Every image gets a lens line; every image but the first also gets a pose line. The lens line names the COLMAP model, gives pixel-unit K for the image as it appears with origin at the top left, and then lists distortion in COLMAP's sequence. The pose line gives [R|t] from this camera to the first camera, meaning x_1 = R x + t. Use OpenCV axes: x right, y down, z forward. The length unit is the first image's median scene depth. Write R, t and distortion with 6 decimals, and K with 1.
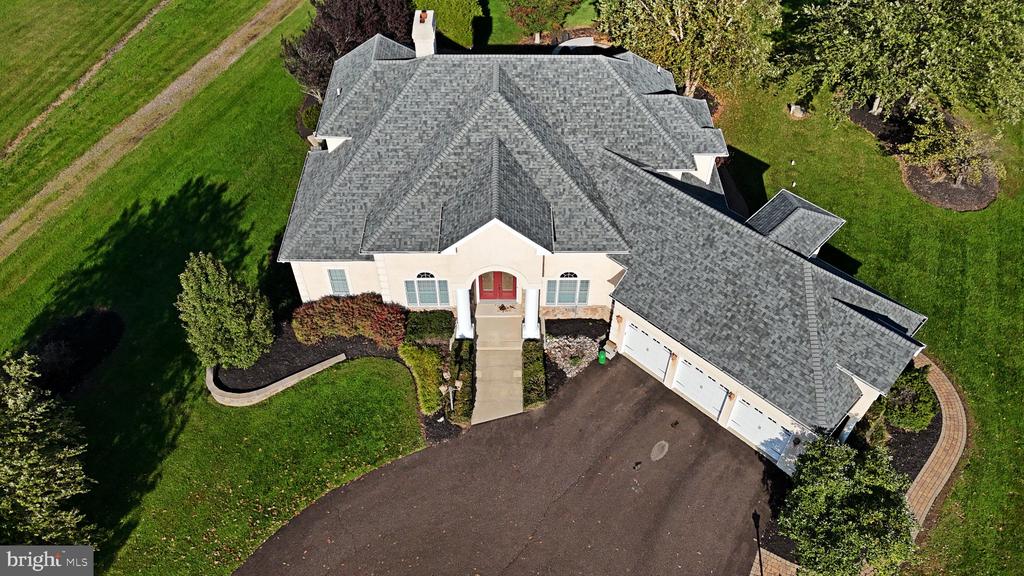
lens RADIAL K [[737.5, 0, 528.5], [0, 737.5, 284.3], [0, 0, 1]] dist [0.059212, -0.001701]
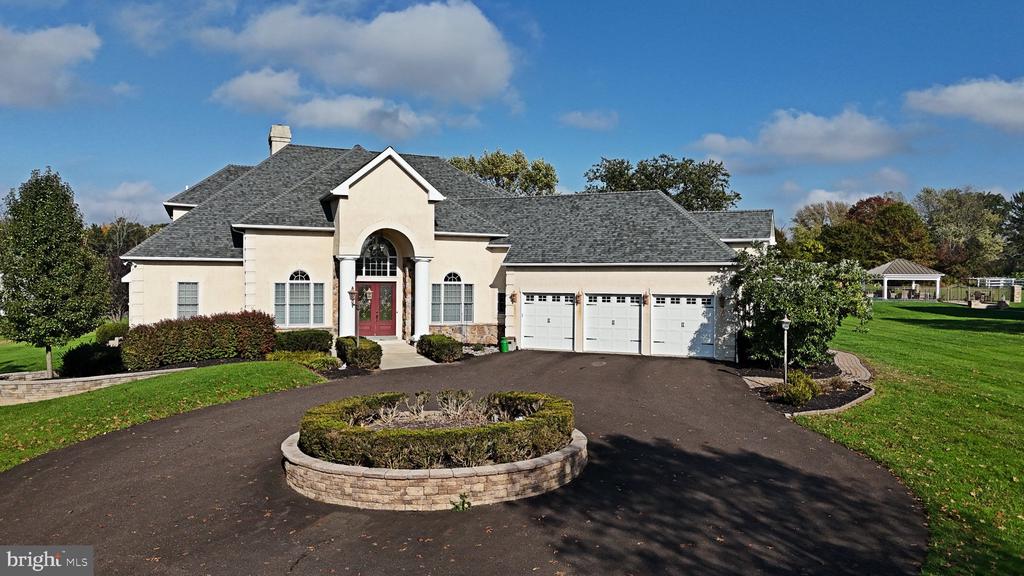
lens RADIAL K [[737.5, 0, 528.5], [0, 737.5, 284.3], [0, 0, 1]] dist [0.059212, -0.001701]
pose [[0.926777, -0.013832, 0.375358, -0.219617], [0.287368, 0.669627, -0.684850, 0.694908], [-0.241877, 0.742569, 0.624570, 0.368671]]
